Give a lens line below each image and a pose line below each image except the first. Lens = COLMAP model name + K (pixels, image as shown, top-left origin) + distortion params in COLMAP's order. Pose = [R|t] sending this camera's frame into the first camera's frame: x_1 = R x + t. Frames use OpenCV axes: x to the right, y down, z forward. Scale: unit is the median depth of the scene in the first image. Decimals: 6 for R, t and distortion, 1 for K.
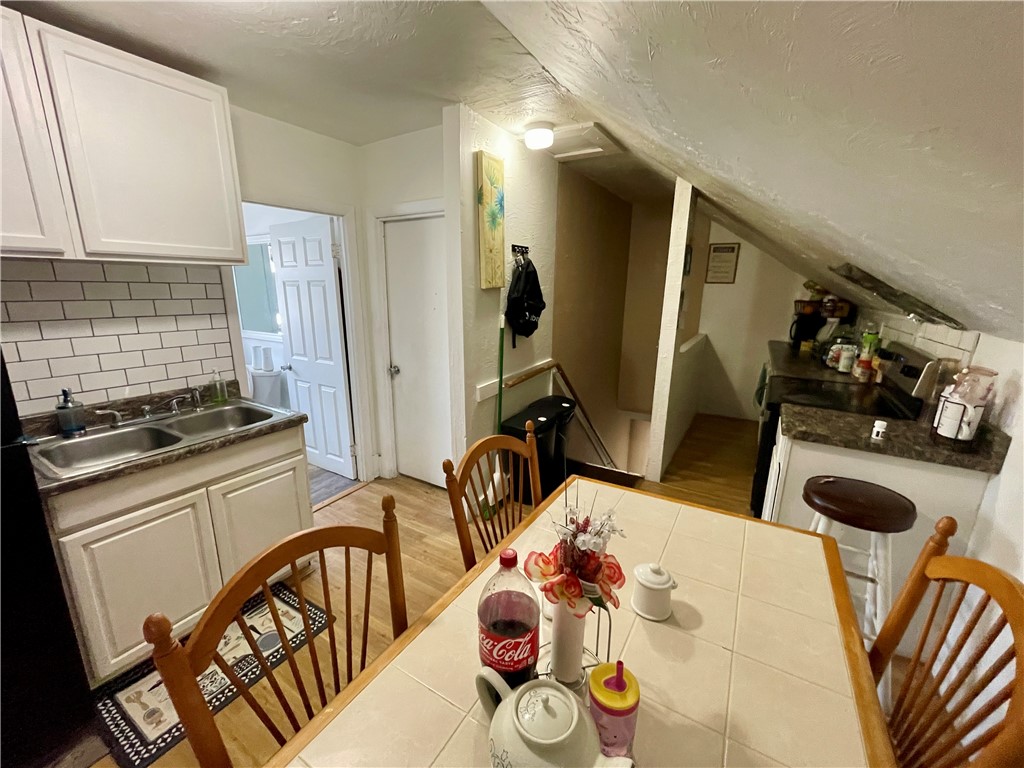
lens RADIAL K [[413.4, 0, 513.9], [0, 413.4, 386.6], [0, 0, 1]] dist [-0.002034, -0.000025]
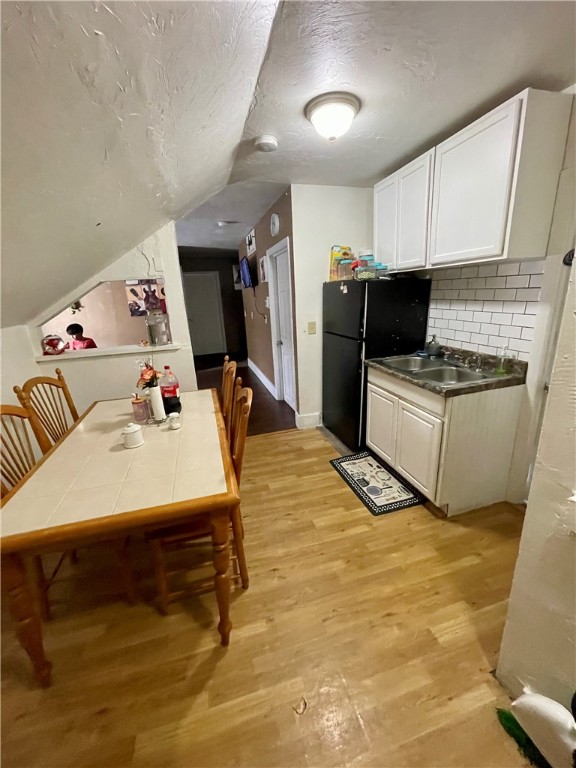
lens RADIAL K [[310.1, 0, 288.3], [0, 310.1, 380.0], [0, 0, 1]] dist [-0.002034, -0.000025]
pose [[-0.682697, 0.219157, -0.697061, 0.318050], [-0.131950, 0.901304, 0.412603, -0.203733], [0.718689, 0.373660, -0.586400, 0.920634]]
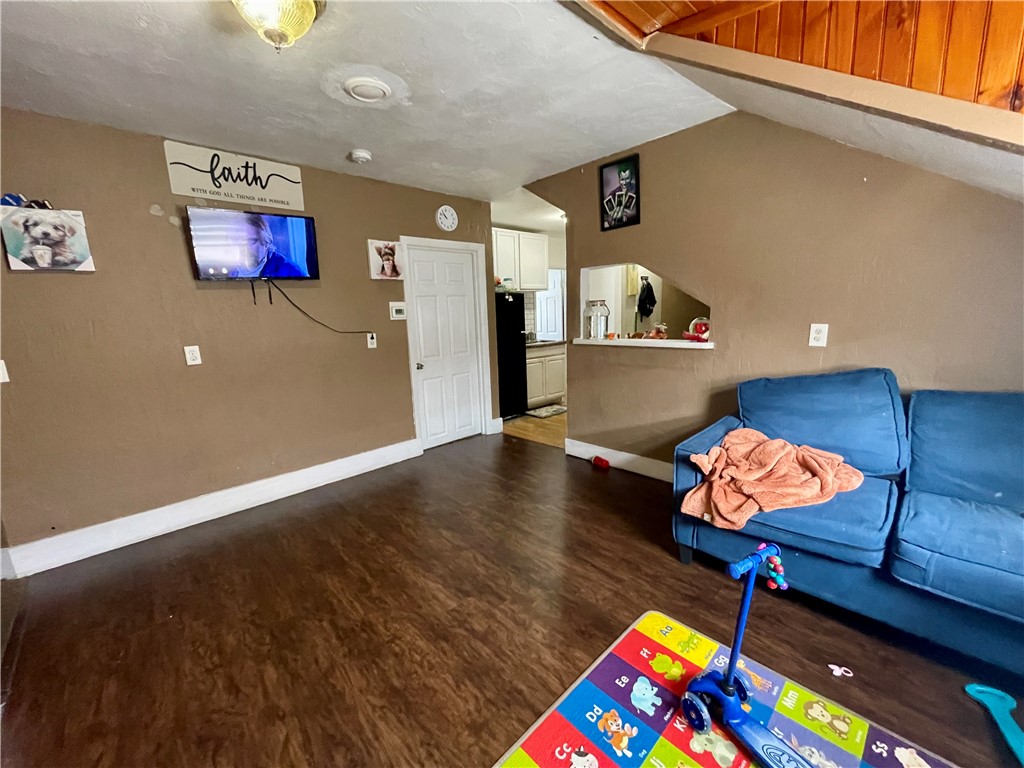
lens RADIAL K [[413.4, 0, 512.2], [0, 413.4, 385.8], [0, 0, 1]] dist [-0.002034, -0.000025]
pose [[0.962557, -0.001286, -0.271078, -0.078568], [-0.014186, 0.998379, -0.055111, 0.442858], [0.270709, 0.056893, 0.960978, -1.508192]]
